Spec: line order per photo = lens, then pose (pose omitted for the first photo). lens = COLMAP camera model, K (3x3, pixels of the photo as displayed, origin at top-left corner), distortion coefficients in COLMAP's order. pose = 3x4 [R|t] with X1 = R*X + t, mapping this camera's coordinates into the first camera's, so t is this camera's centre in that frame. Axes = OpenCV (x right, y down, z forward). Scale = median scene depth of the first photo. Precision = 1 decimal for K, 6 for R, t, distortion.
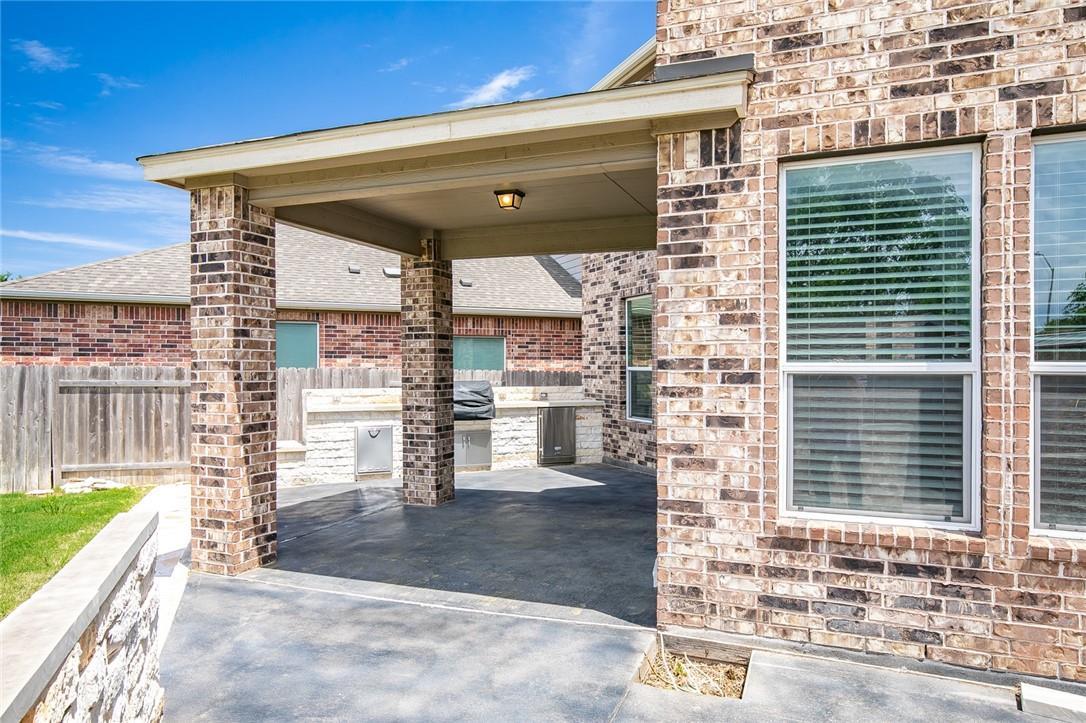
lens RADIAL K [[696.7, 0, 541.7], [0, 696.7, 367.6], [0, 0, 1]] dist [-0.001394, 0.001409]
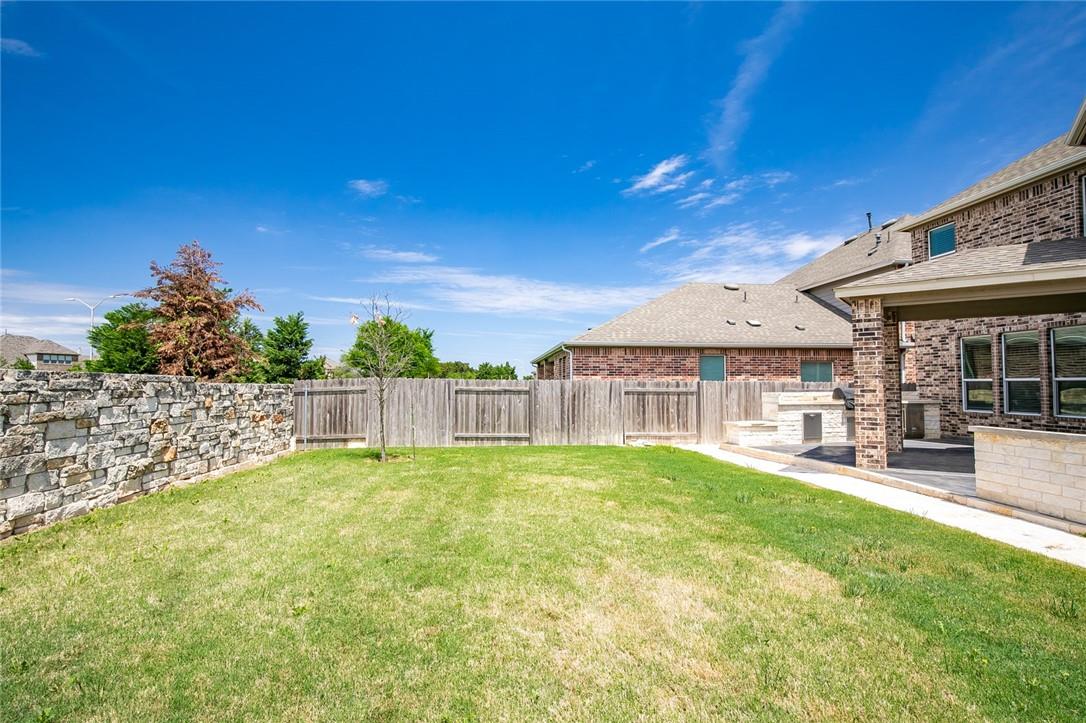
lens RADIAL K [[519.7, 0, 559.4], [0, 519.7, 368.0], [0, 0, 1]] dist [-0.027139, 0.003058]
pose [[0.959740, -0.012929, -0.280592, -0.449980], [0.004064, 0.999475, -0.032154, 0.007850], [0.280860, 0.029719, 0.959288, -0.417586]]
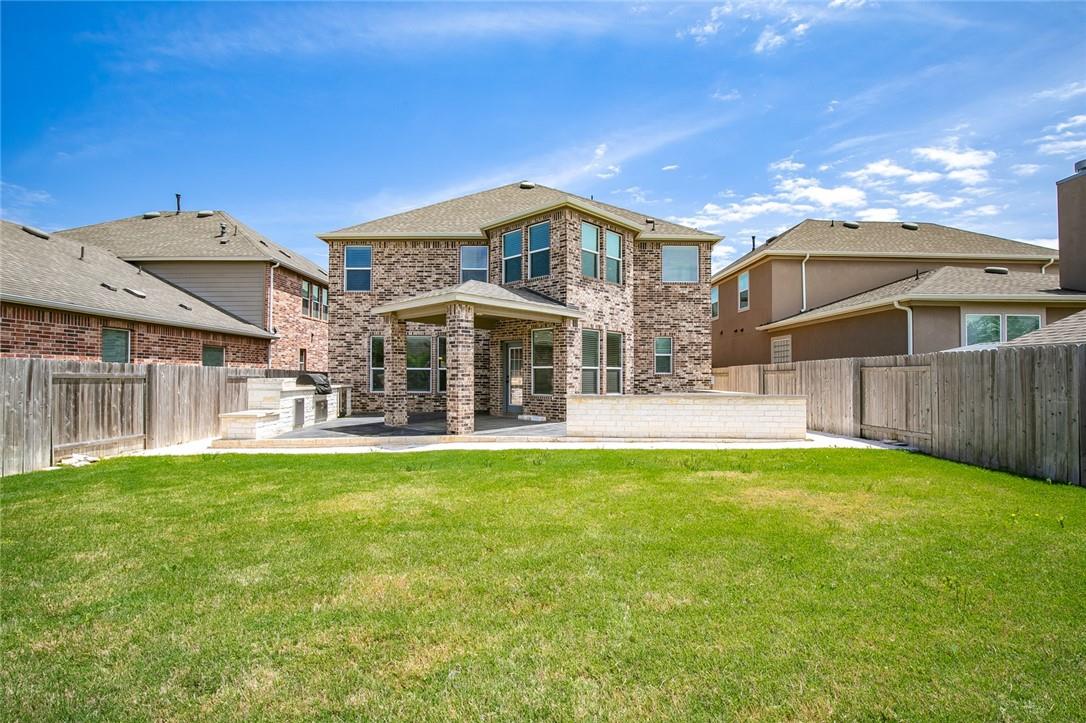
lens RADIAL K [[495.7, 0, 522.4], [0, 495.7, 364.9], [0, 0, 1]] dist [-0.034366, 0.005469]
pose [[0.409699, 0.018925, 0.912024, -1.071118], [-0.003565, 0.999810, -0.019145, 0.017667], [-0.912214, 0.004592, 0.409689, -0.041054]]
